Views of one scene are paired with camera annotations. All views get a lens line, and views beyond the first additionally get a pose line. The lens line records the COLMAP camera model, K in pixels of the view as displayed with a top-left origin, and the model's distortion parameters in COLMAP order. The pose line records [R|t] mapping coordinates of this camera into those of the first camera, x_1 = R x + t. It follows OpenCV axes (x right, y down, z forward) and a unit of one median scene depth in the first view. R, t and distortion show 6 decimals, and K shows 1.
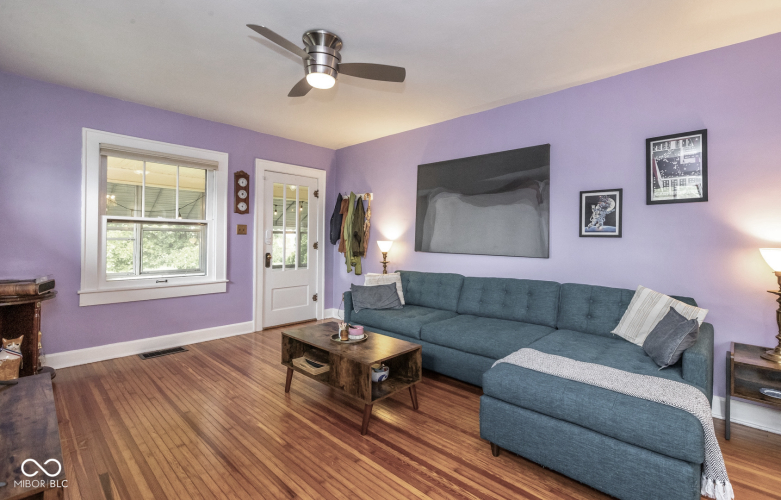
lens RADIAL K [[353.2, 0, 392.5], [0, 353.2, 242.8], [0, 0, 1]] dist [0.001600, 0.000660]
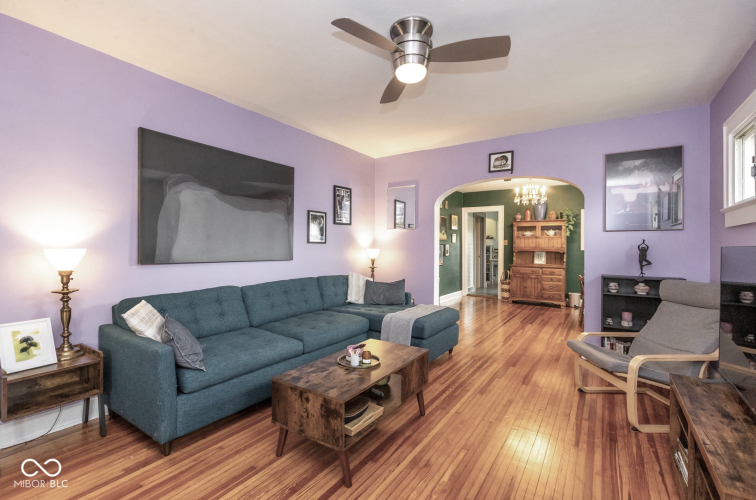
lens RADIAL K [[341.7, 0, 378.0], [0, 341.7, 250.0], [0, 0, 1]] dist [-0.000849, -0.000702]
pose [[-0.163692, -0.017460, 0.986357, -0.863090], [0.010355, 0.999758, 0.019416, -0.013536], [-0.986457, 0.013392, -0.163471, 0.993787]]
